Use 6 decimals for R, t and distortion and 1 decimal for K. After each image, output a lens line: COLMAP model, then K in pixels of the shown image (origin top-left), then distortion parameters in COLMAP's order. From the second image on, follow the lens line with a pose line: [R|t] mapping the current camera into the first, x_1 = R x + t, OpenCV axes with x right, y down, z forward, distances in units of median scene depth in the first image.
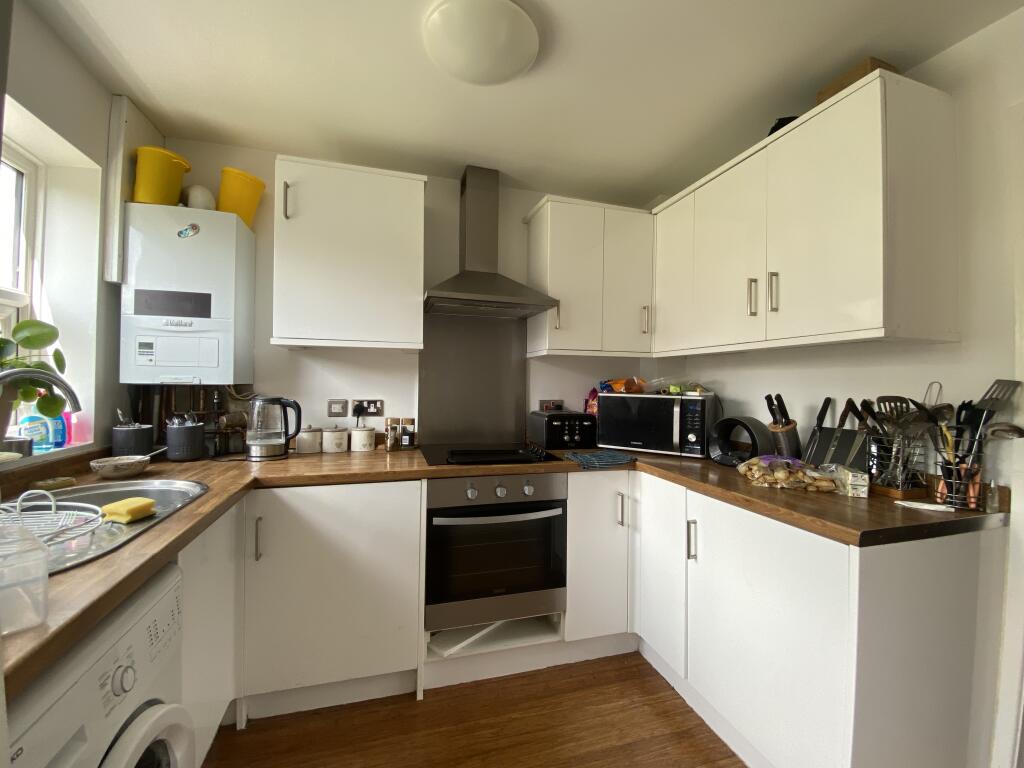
lens RADIAL K [[434.0, 0, 508.9], [0, 434.0, 386.1], [0, 0, 1]] dist [0.061820, -0.045354]
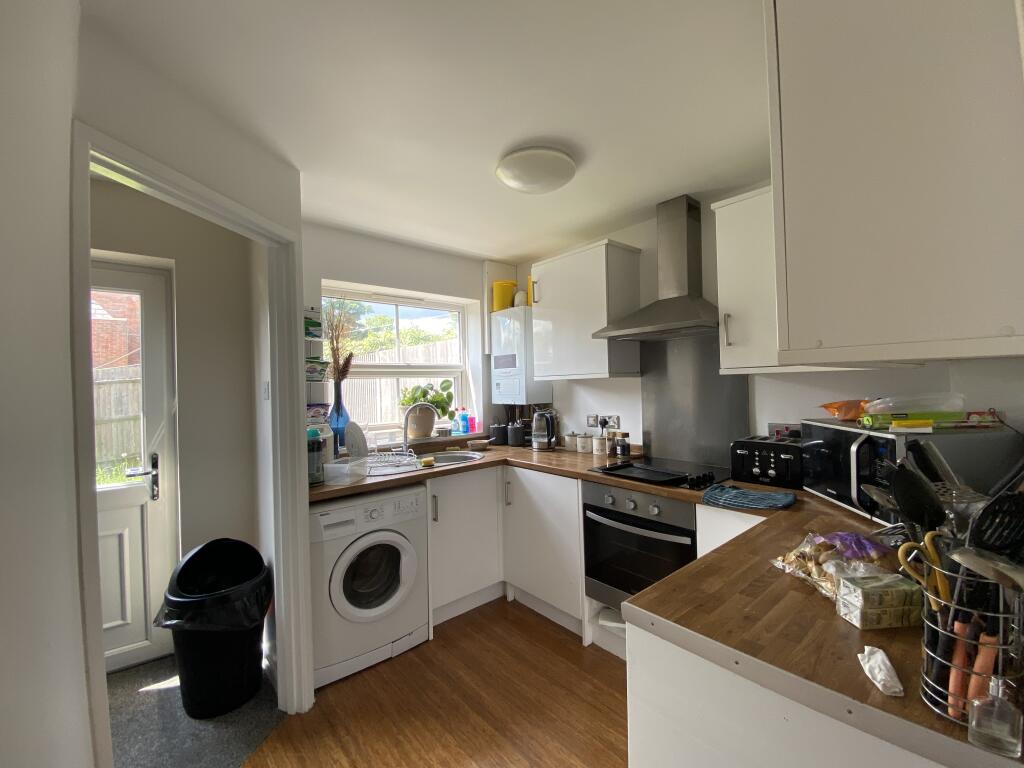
lens RADIAL K [[434.0, 0, 508.9], [0, 434.0, 386.1], [0, 0, 1]] dist [0.061820, -0.045354]
pose [[0.409351, -0.019965, -0.912159, 0.900403], [0.021087, 0.999701, -0.012418, -0.056788], [0.912133, -0.014152, 0.409649, 0.253104]]
